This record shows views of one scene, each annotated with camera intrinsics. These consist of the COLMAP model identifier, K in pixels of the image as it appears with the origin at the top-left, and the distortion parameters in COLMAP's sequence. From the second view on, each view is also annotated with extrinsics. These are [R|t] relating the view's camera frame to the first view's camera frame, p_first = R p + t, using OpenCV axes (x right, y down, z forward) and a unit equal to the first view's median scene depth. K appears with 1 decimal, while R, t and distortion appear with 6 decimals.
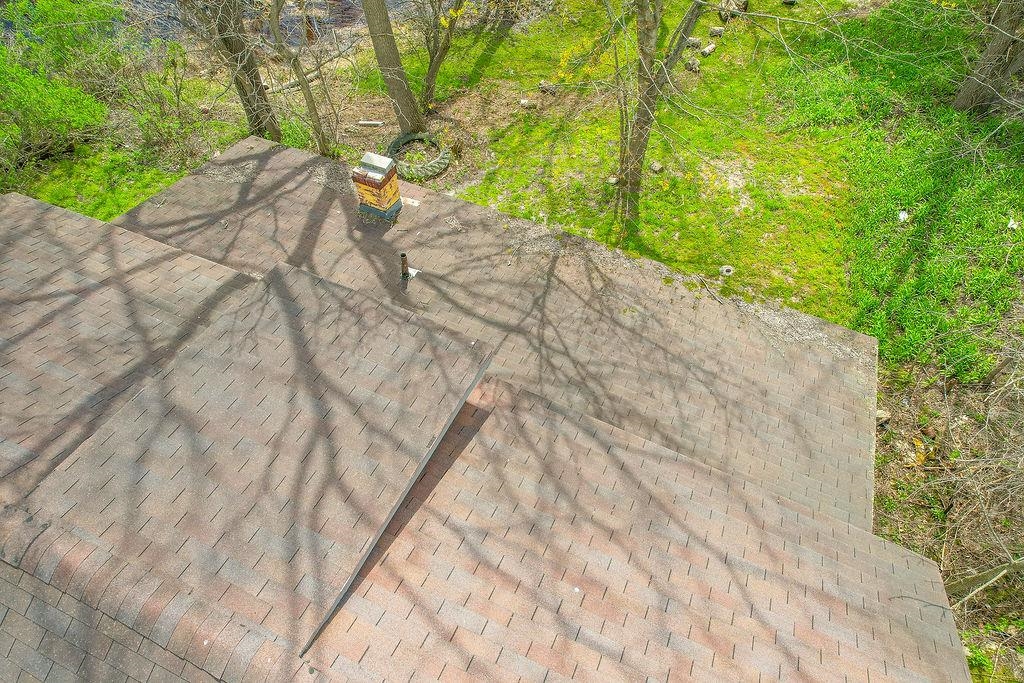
lens RADIAL K [[647.5, 0, 512.0], [0, 647.5, 341.5], [0, 0, 1]] dist [-0.047071, 0.001745]
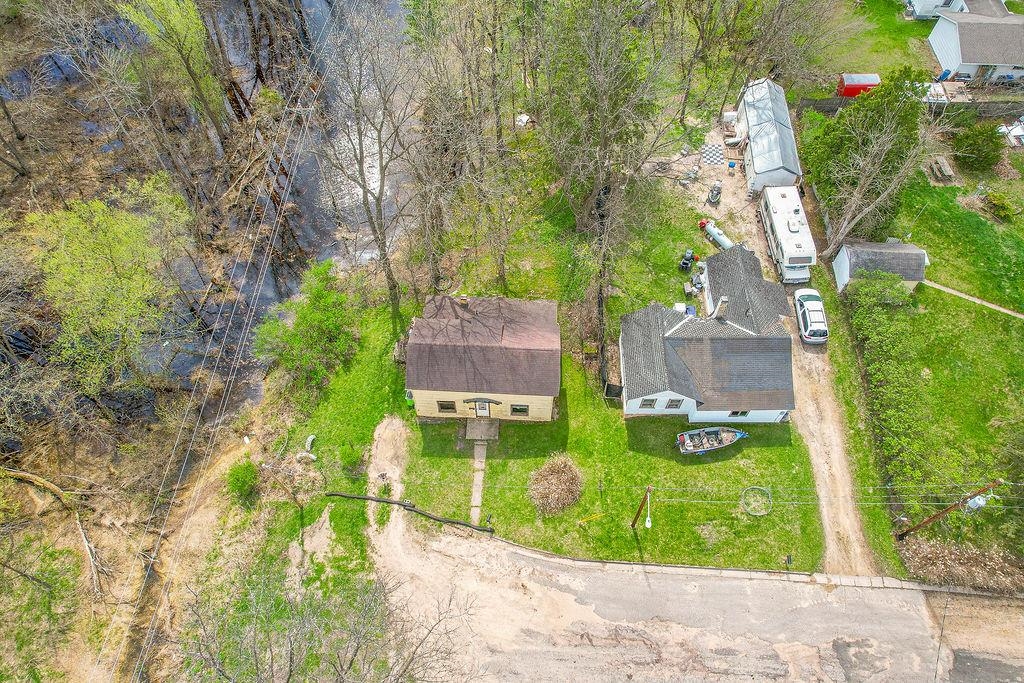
lens RADIAL K [[647.5, 0, 512.0], [0, 647.5, 341.5], [0, 0, 1]] dist [-0.047071, 0.001745]
pose [[0.937943, -0.297987, 0.177389, -0.663770], [0.302966, 0.953001, -0.001028, 0.171817], [-0.168746, 0.054707, 0.984140, -3.291069]]
